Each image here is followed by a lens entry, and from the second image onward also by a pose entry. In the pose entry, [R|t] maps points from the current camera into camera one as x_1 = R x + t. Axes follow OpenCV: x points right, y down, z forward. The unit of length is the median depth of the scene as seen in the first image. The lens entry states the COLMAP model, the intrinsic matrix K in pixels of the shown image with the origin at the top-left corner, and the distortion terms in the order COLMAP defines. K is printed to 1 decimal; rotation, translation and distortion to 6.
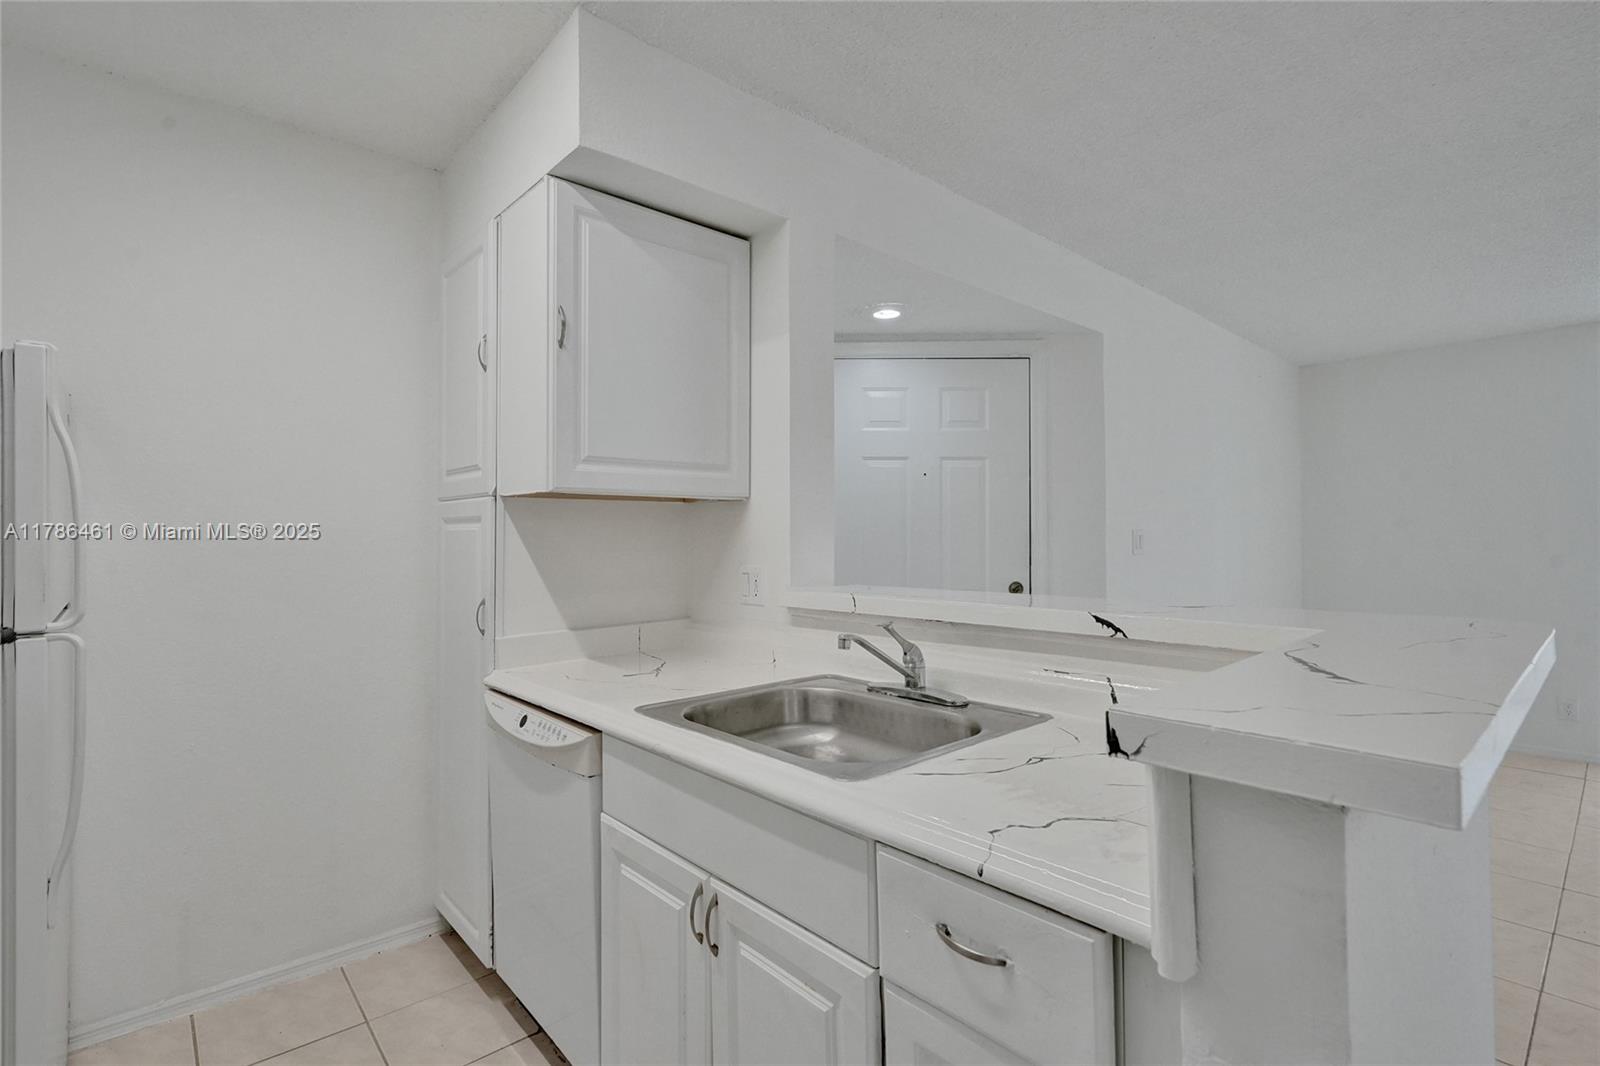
lens RADIAL K [[752.0, 0, 799.7], [0, 752.0, 518.4], [0, 0, 1]] dist [0.000768, 0.000528]
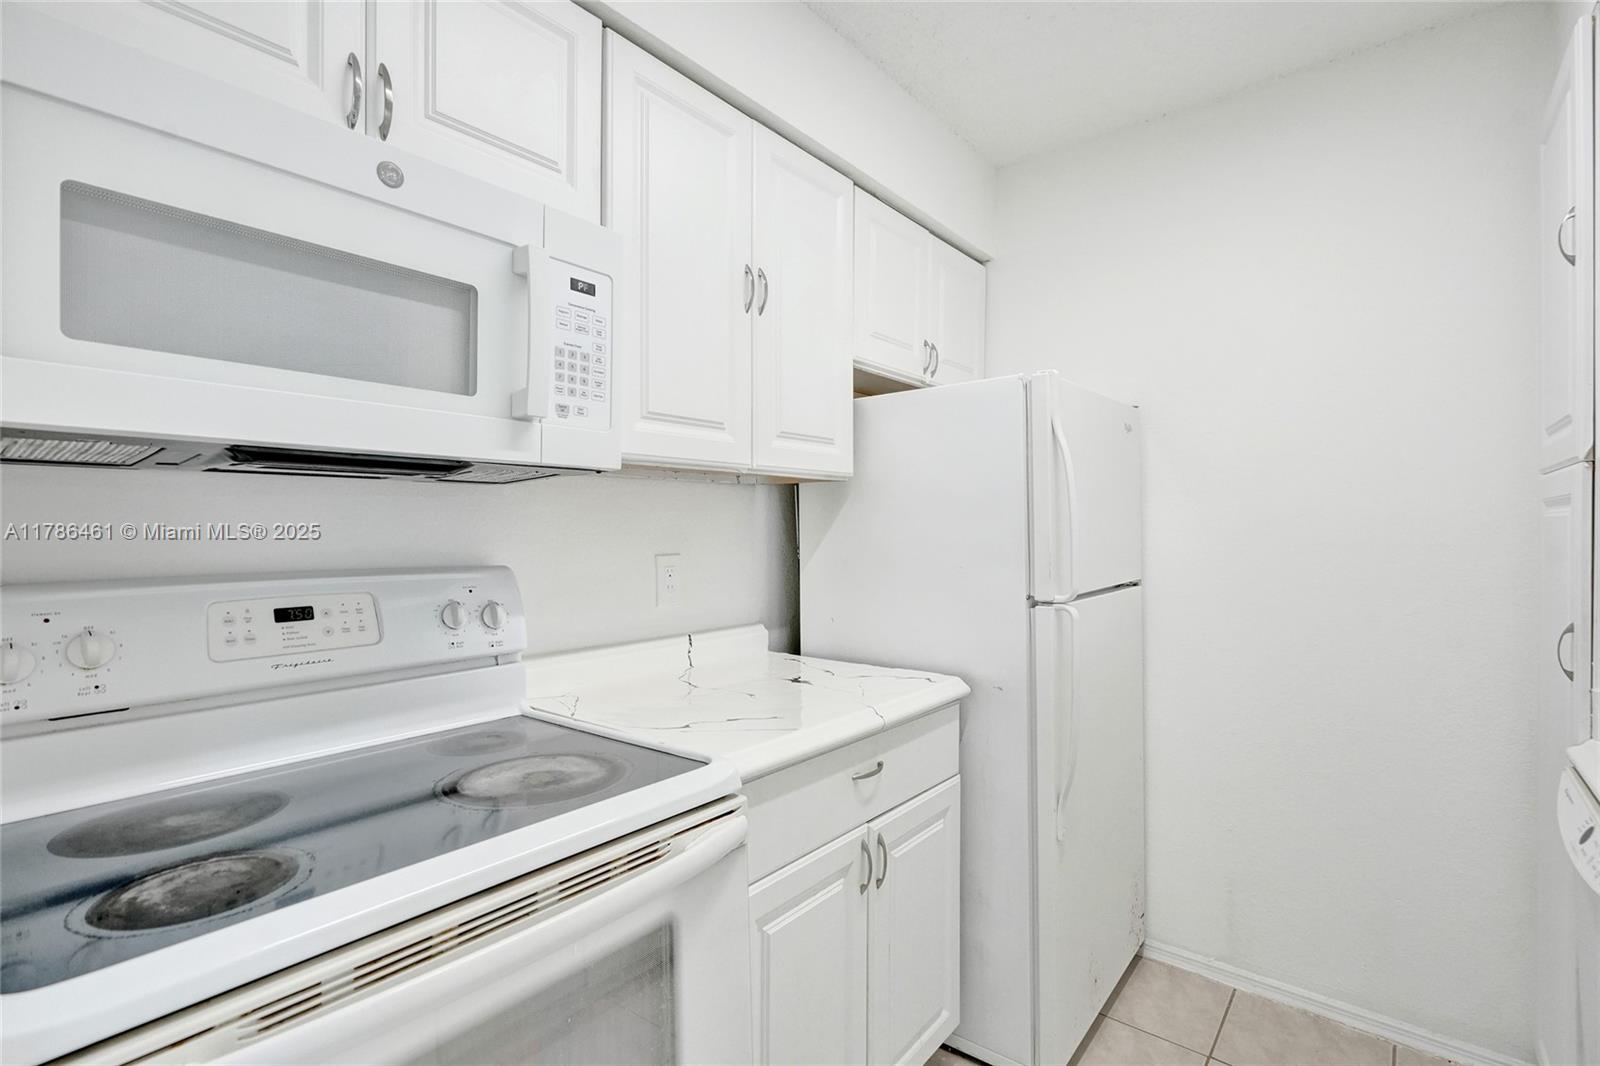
lens RADIAL K [[745.7, 0, 799.8], [0, 745.7, 528.2], [0, 0, 1]] dist [-0.004777, 0.000781]
pose [[0.160573, 0.002938, -0.987020, 0.102363], [0.023806, 0.999693, 0.006848, 0.006302], [0.986737, -0.024596, 0.160454, 0.266009]]
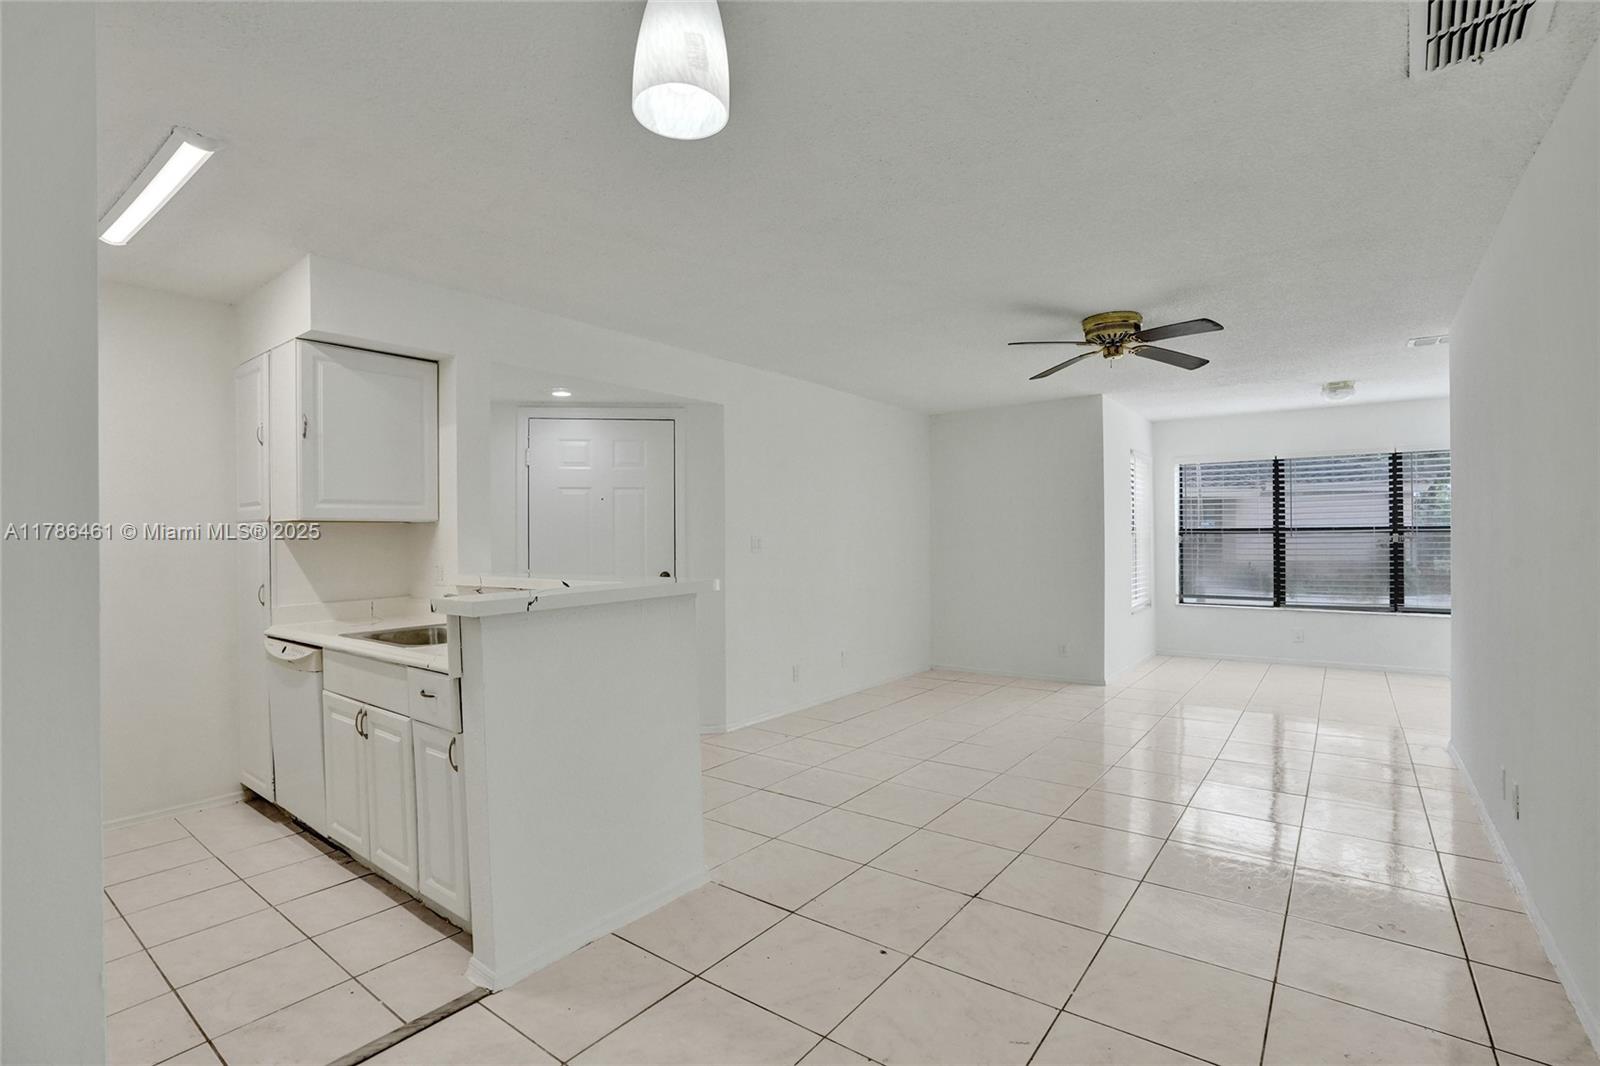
lens RADIAL K [[745.1, 0, 800.0], [0, 745.1, 533.0], [0, 0, 1]] dist [-0.029033, 0.000026]
pose [[0.983596, -0.009297, 0.180147, 0.475313], [0.005770, 0.999781, 0.020094, -0.031568], [-0.180295, -0.018725, 0.983434, -0.838308]]
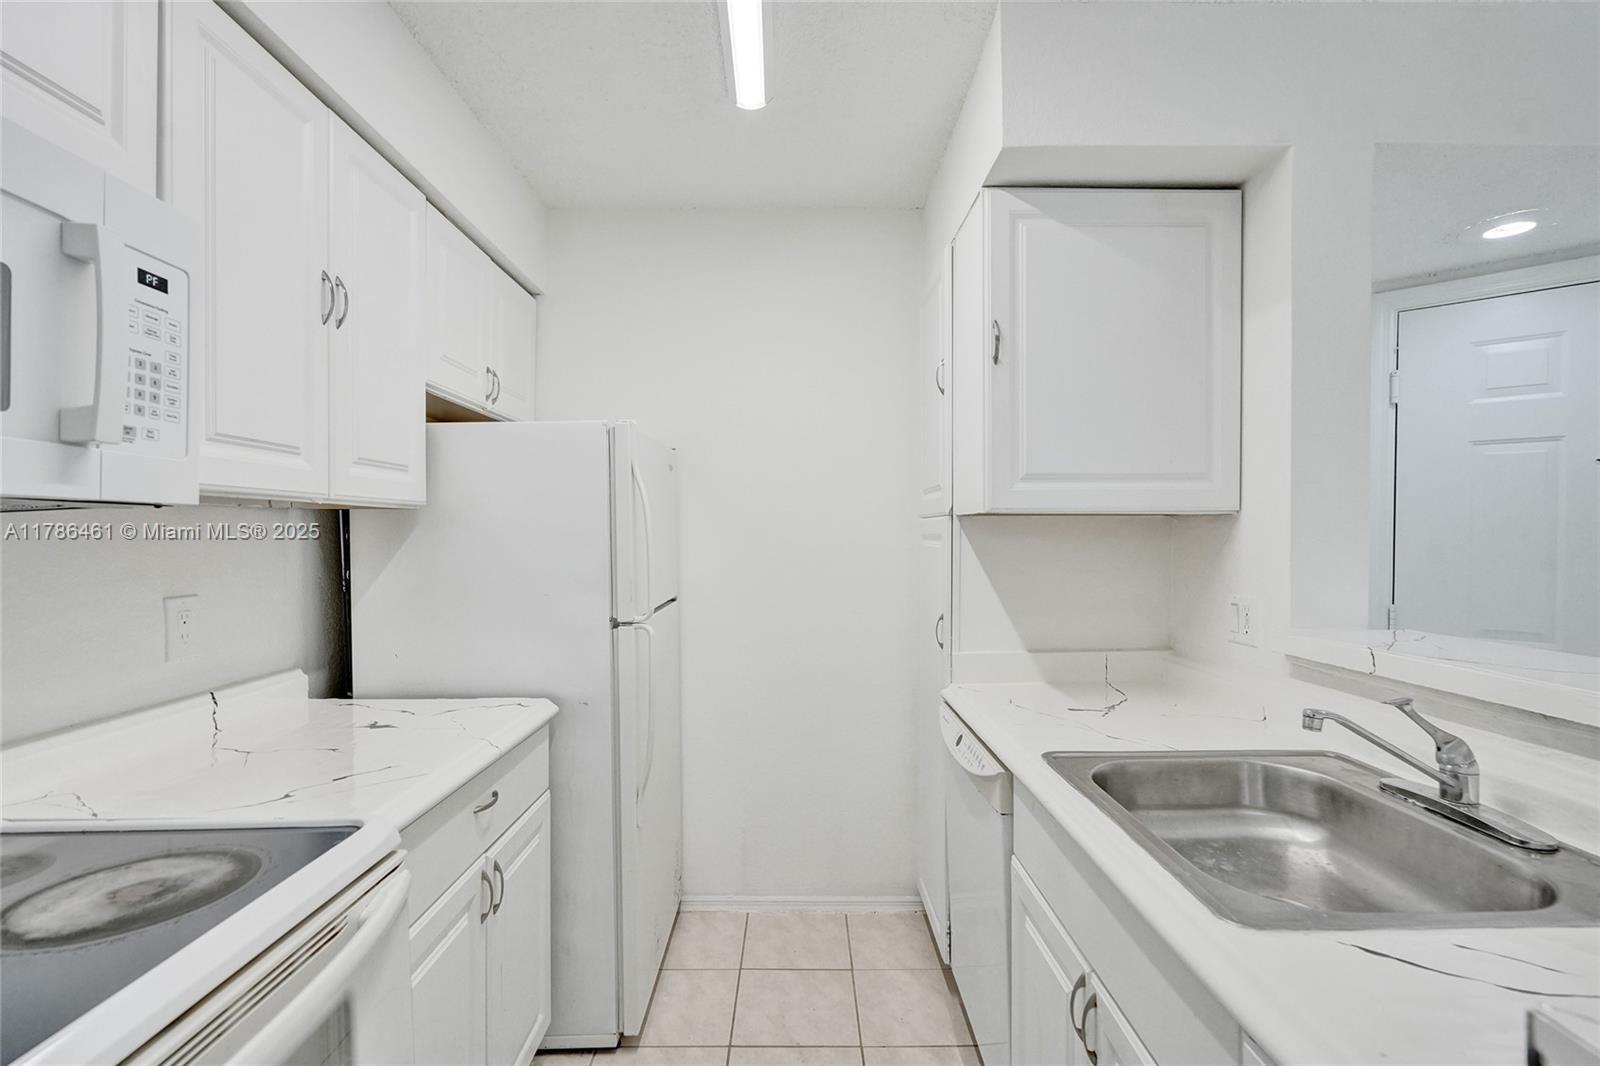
lens RADIAL K [[743.4, 0, 803.8], [0, 743.4, 541.0], [0, 0, 1]] dist [-0.002889, 0.000164]
pose [[0.751927, 0.006853, -0.659211, 0.121152], [0.013763, 0.999565, 0.026090, -0.025419], [0.659103, -0.028691, 0.751505, 0.104587]]
